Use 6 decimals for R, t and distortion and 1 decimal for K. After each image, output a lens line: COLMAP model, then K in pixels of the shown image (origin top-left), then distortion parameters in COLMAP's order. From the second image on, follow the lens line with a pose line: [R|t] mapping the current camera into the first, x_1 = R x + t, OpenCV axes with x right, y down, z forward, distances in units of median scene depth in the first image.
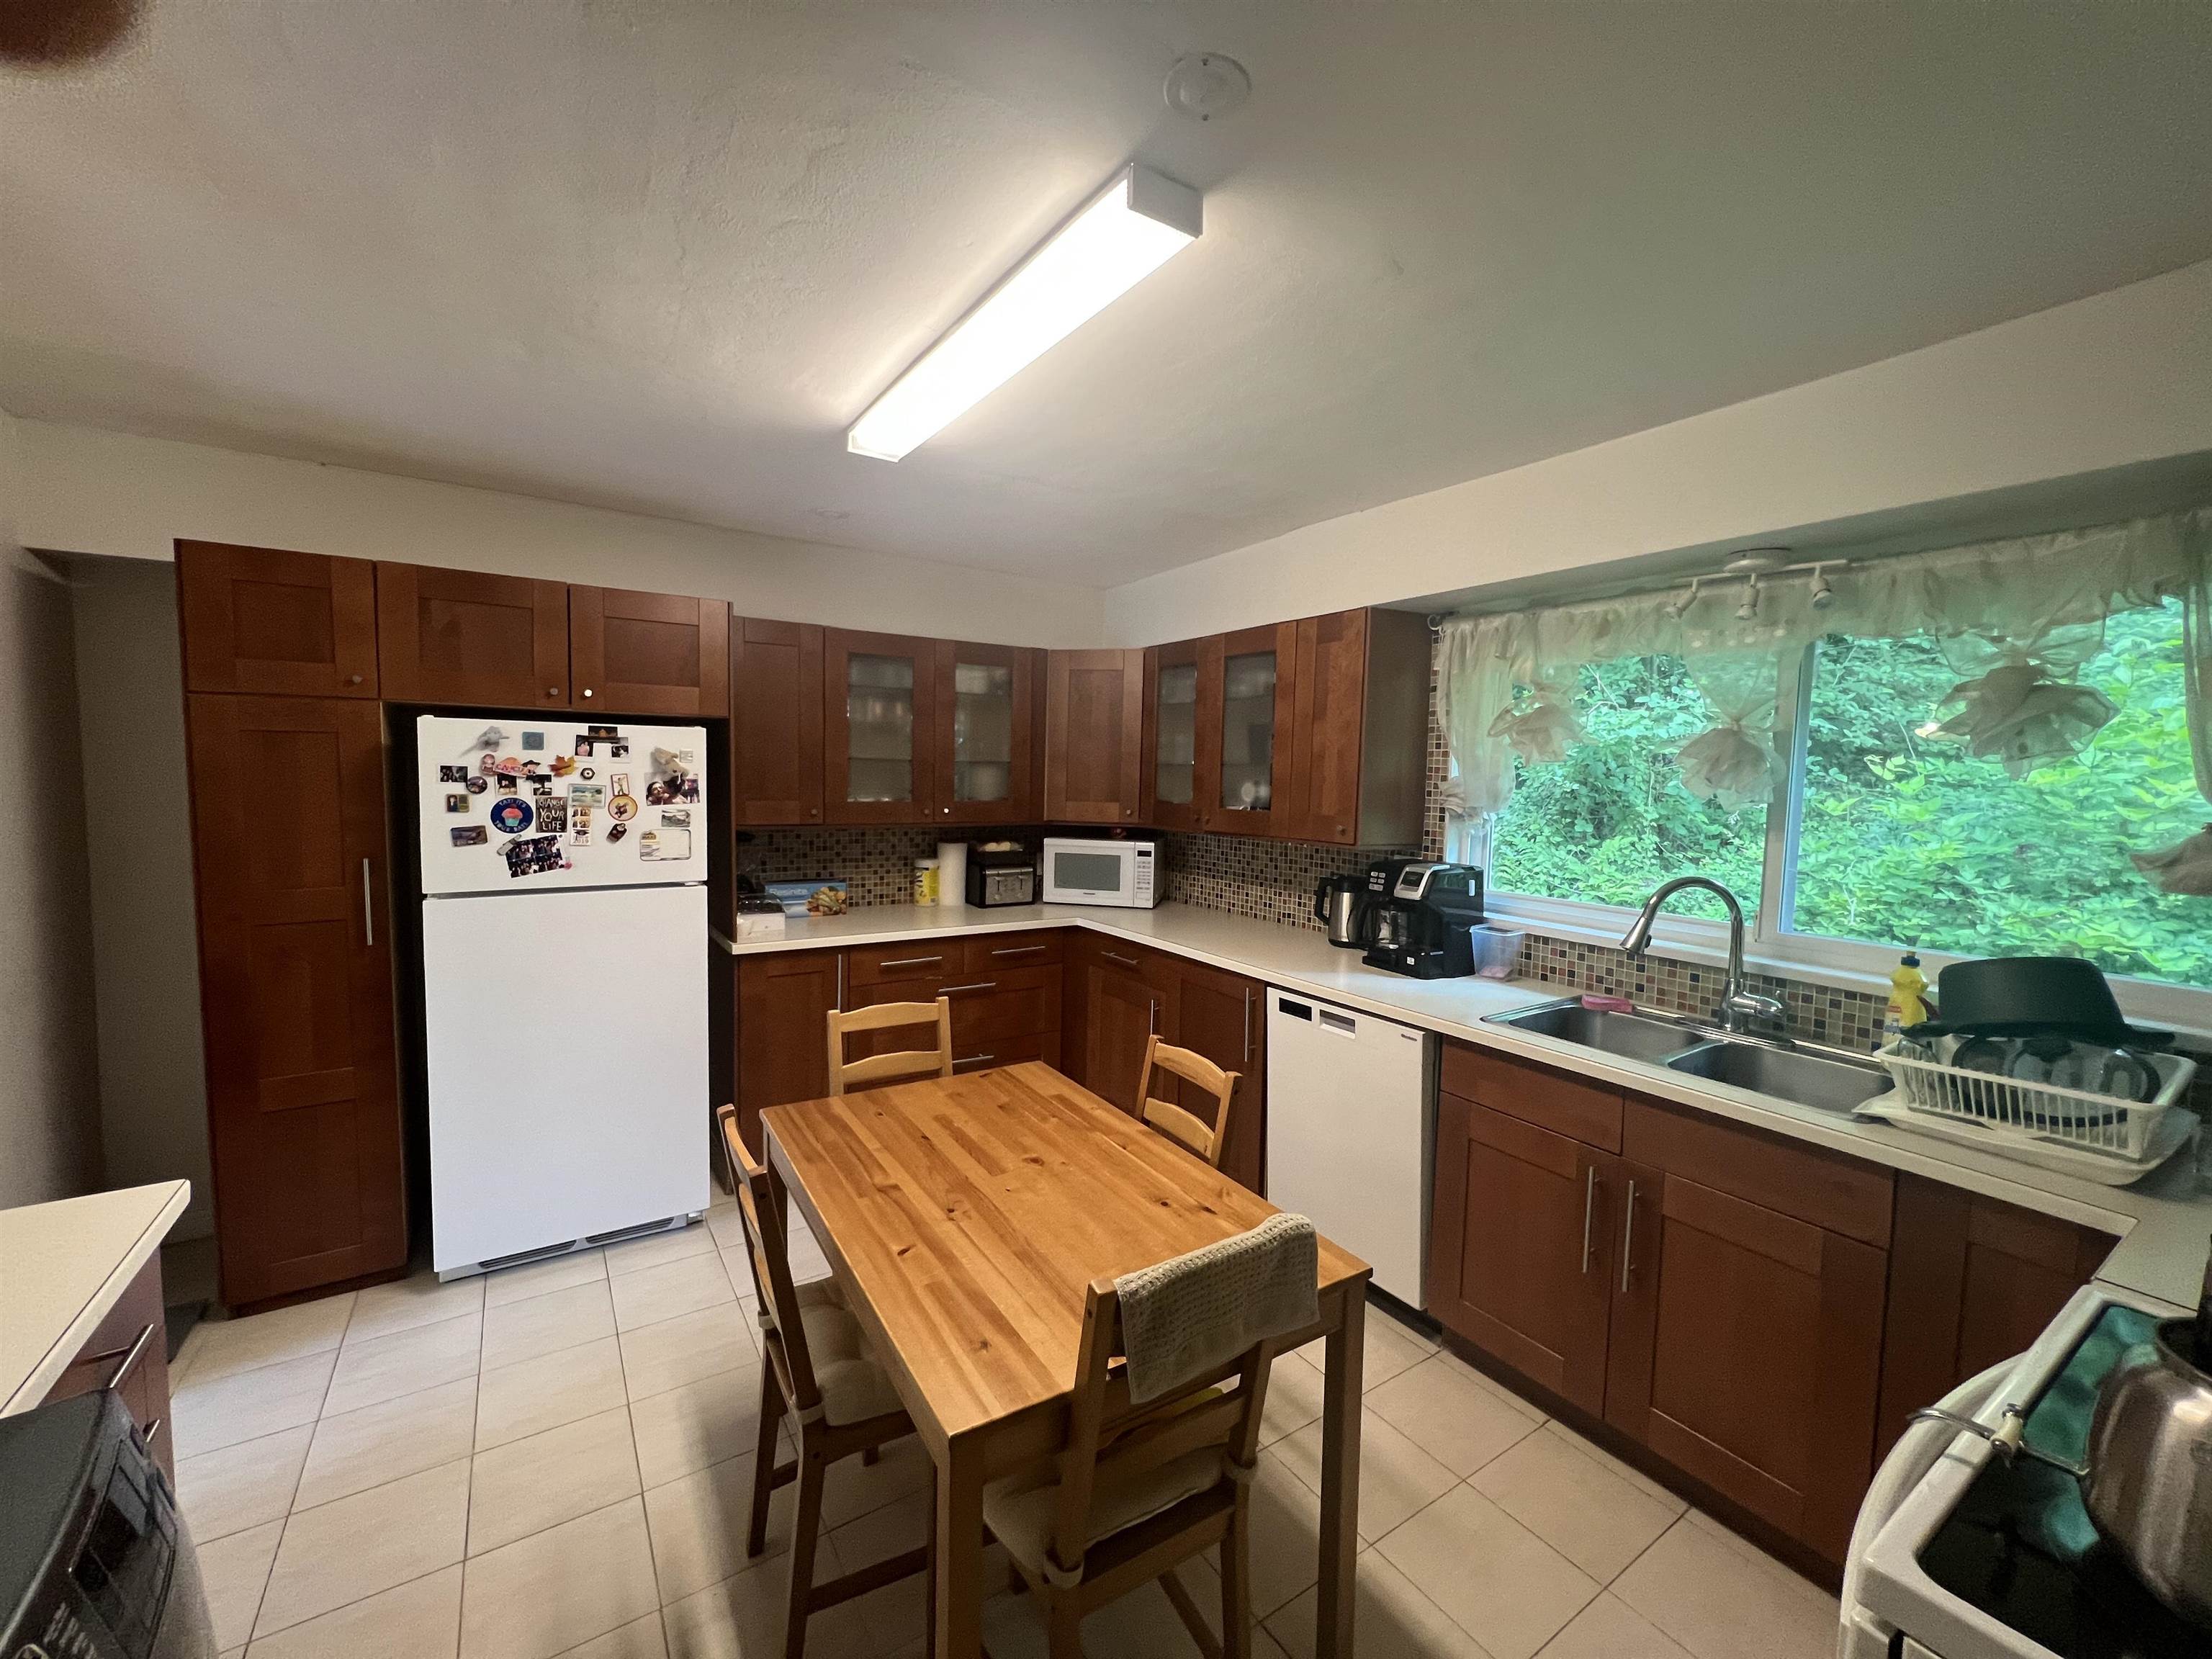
lens RADIAL K [[886.1, 0, 1097.3], [0, 886.1, 831.5], [0, 0, 1]] dist [-0.000674, -0.000014]
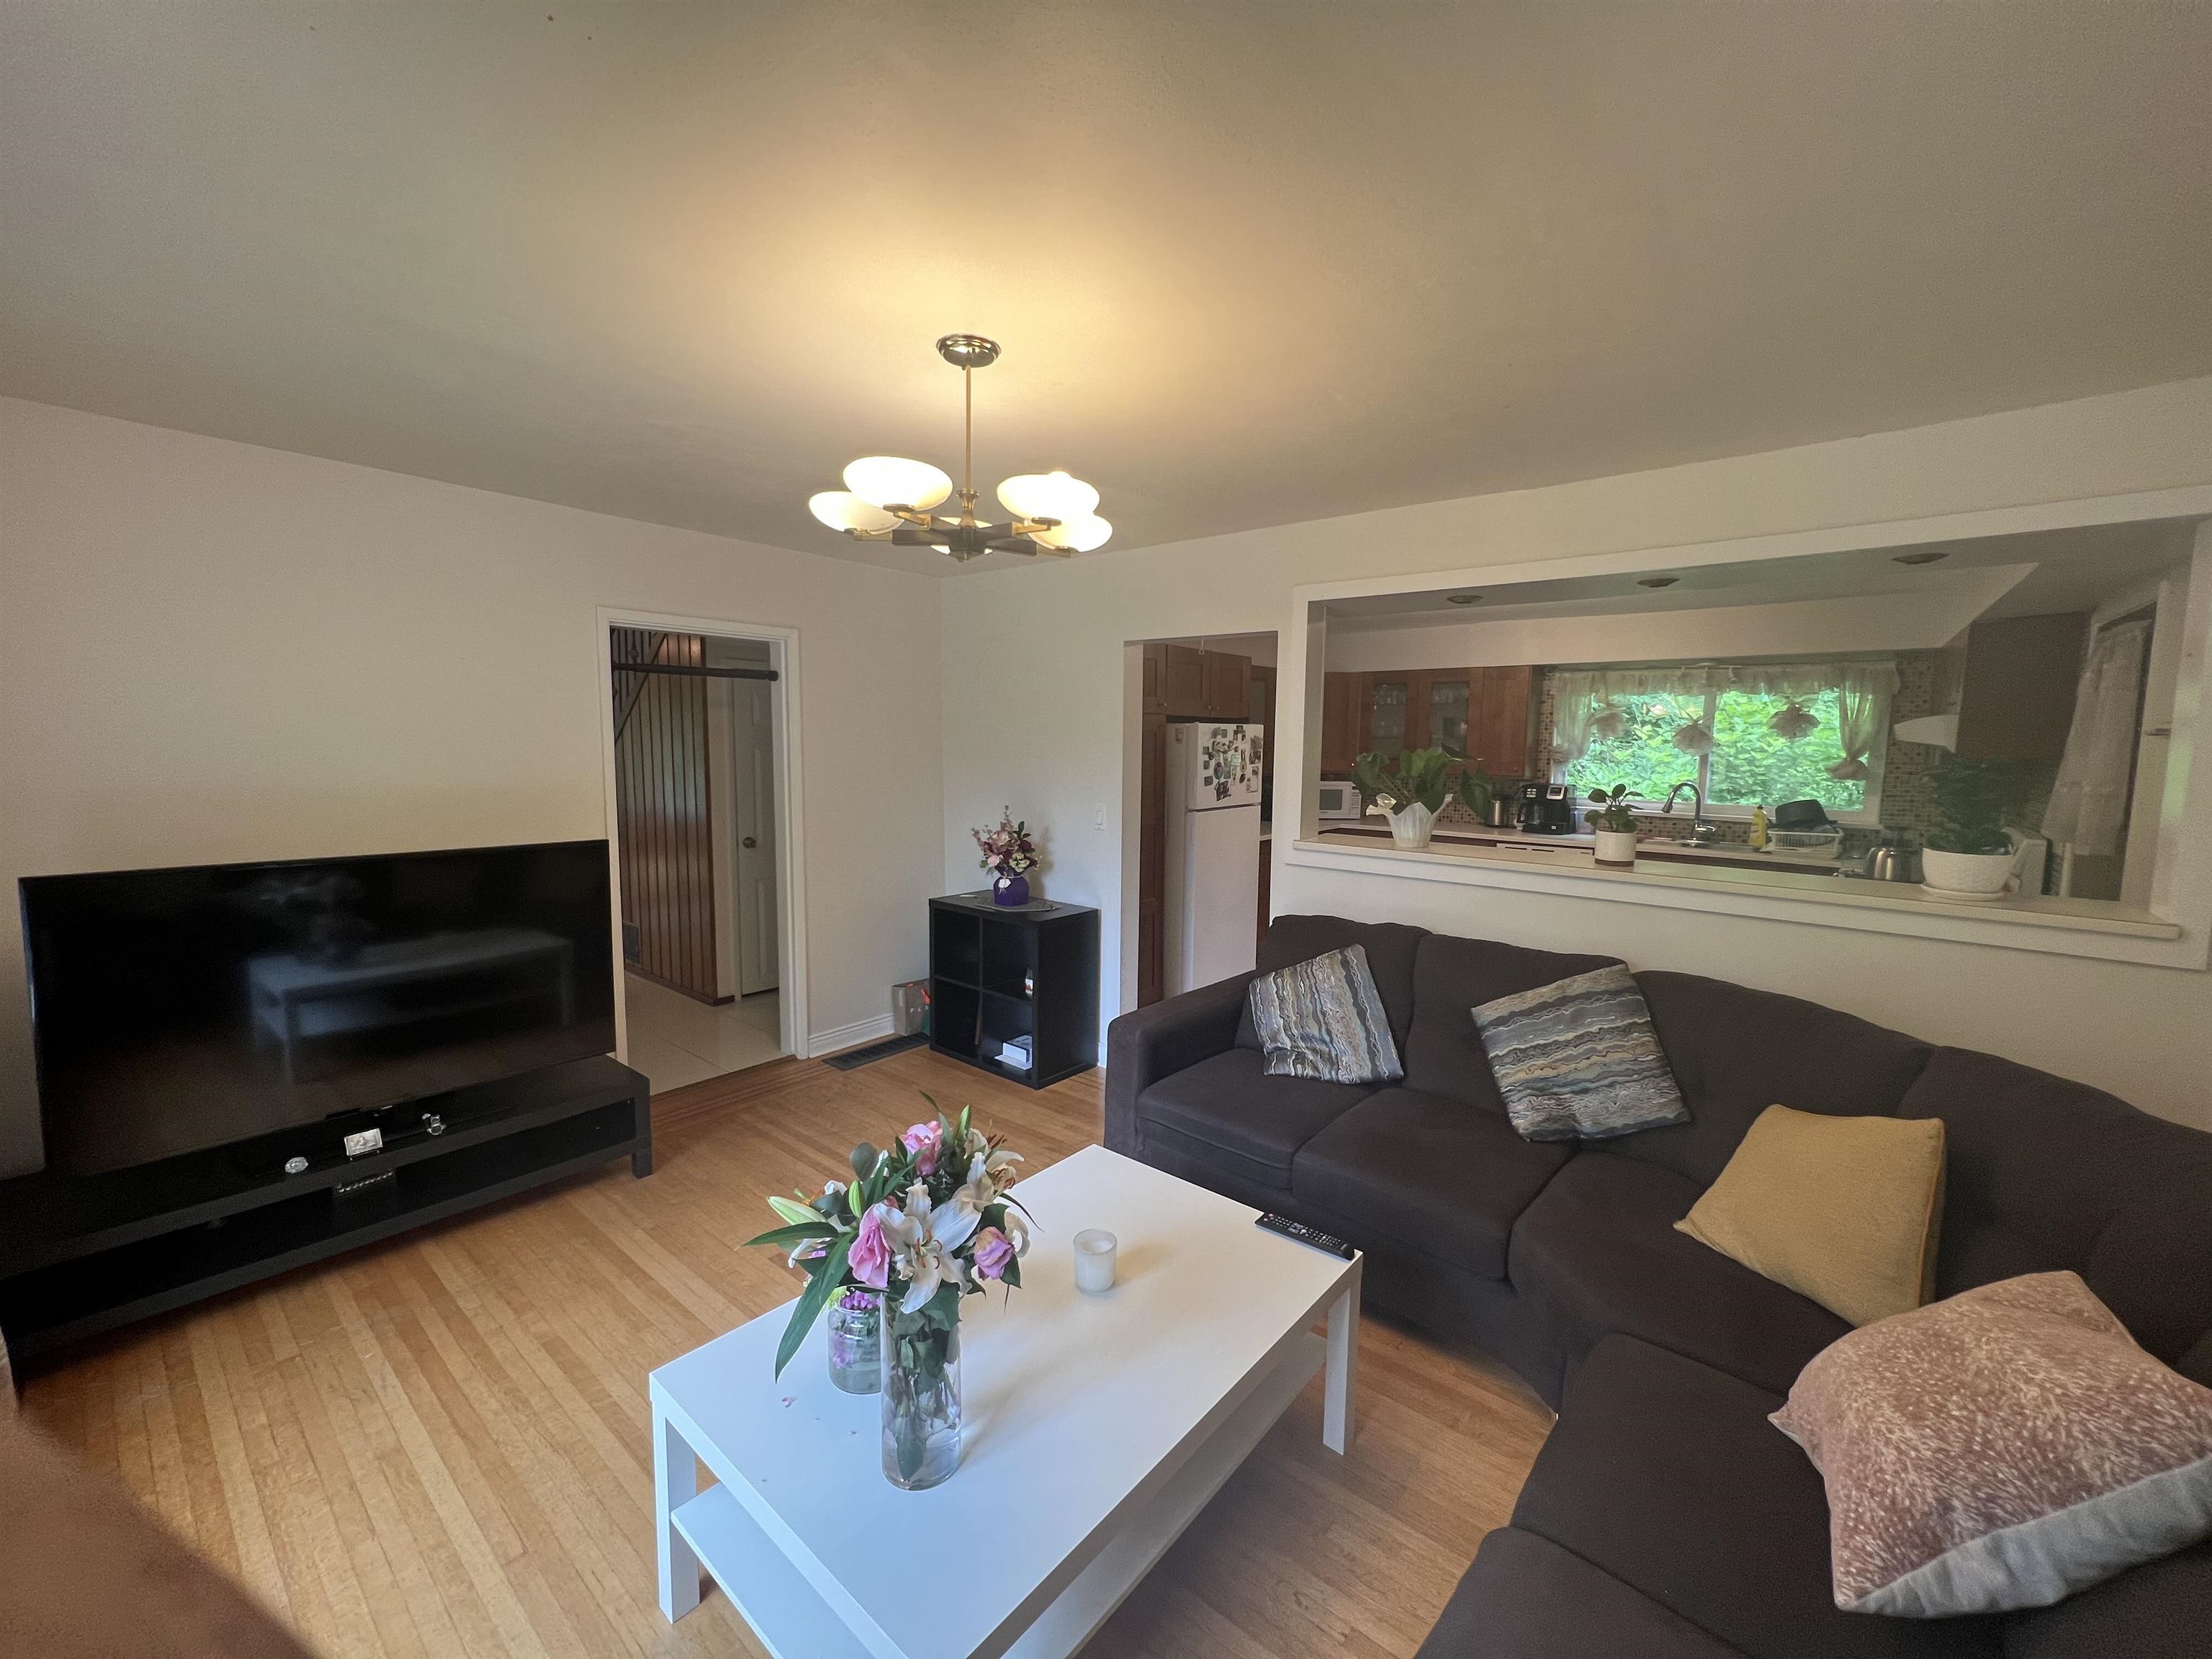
lens RADIAL K [[886.1, 0, 1101.9], [0, 886.1, 831.0], [0, 0, 1]] dist [-0.000674, -0.000014]
pose [[0.954050, -0.043415, 0.296486, -1.409025], [0.029531, 0.998254, 0.051149, 0.008038], [-0.298189, -0.040043, 0.953667, -0.794454]]
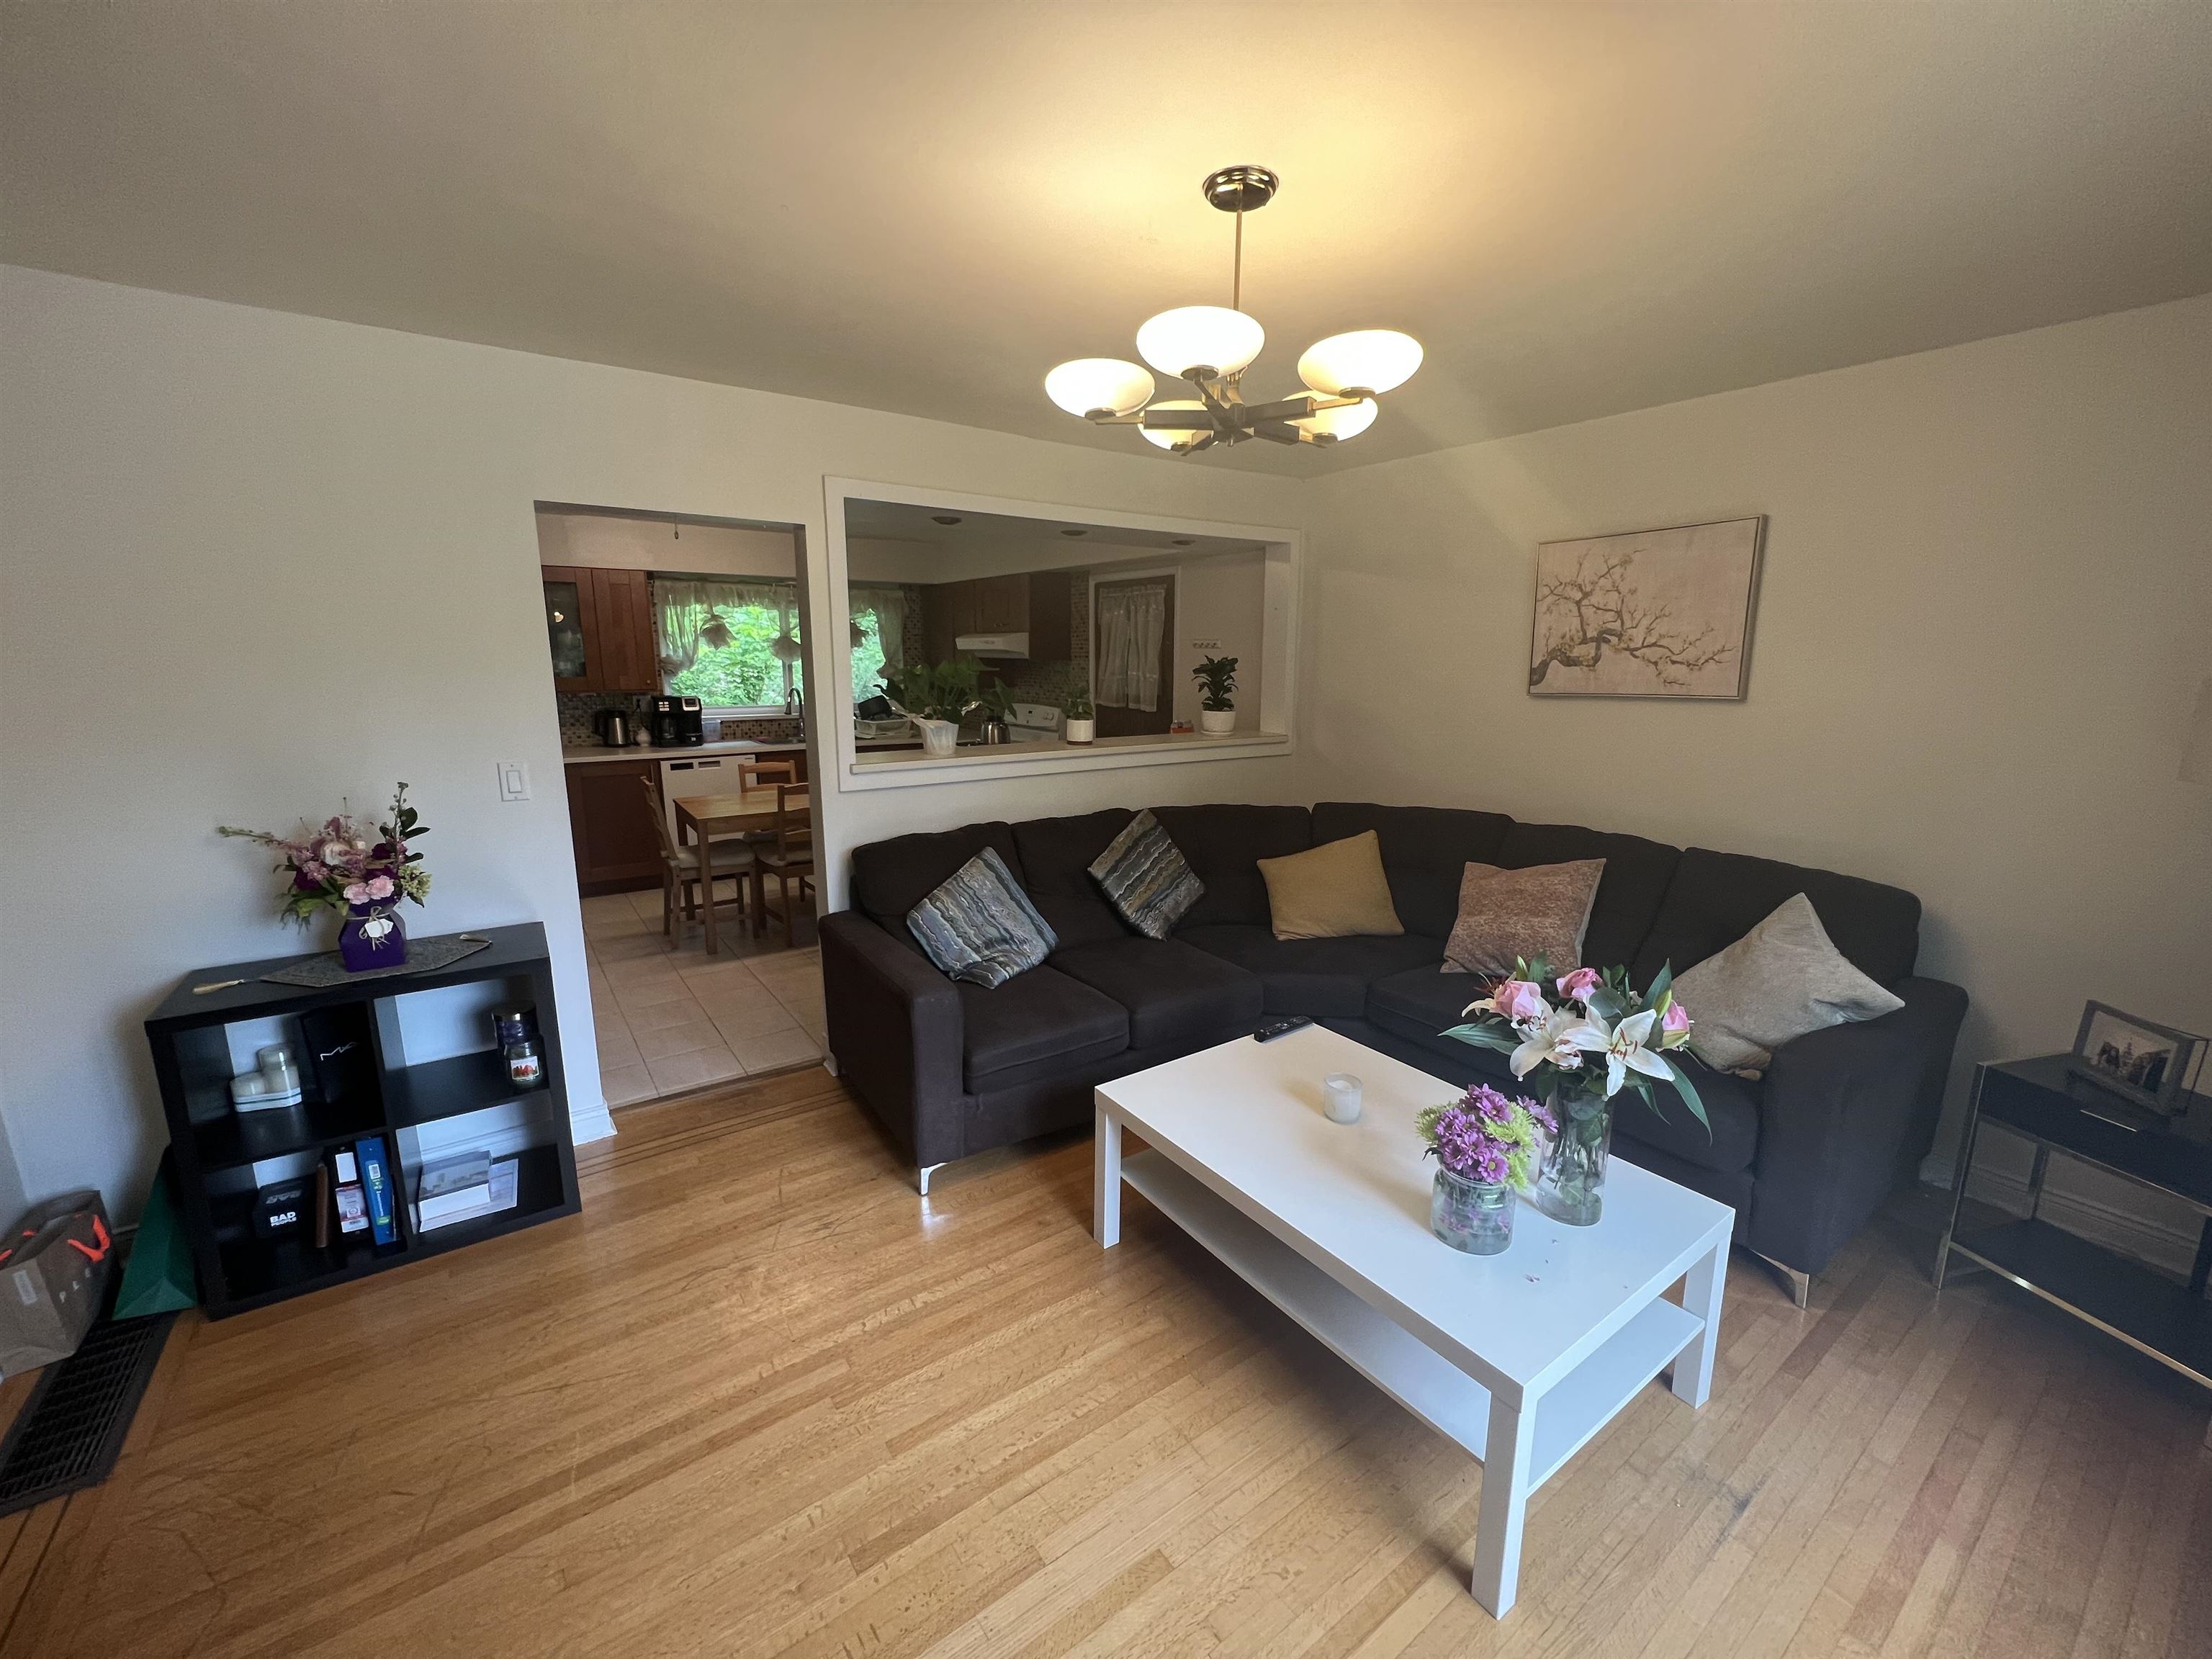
lens RADIAL K [[886.1, 0, 1104.1], [0, 886.1, 830.7], [0, 0, 1]] dist [-0.000674, -0.000014]
pose [[-0.053970, -0.217129, 0.974650, -1.955110], [0.060558, 0.973564, 0.220241, -0.058461], [-0.996705, 0.070909, -0.039394, 0.076182]]
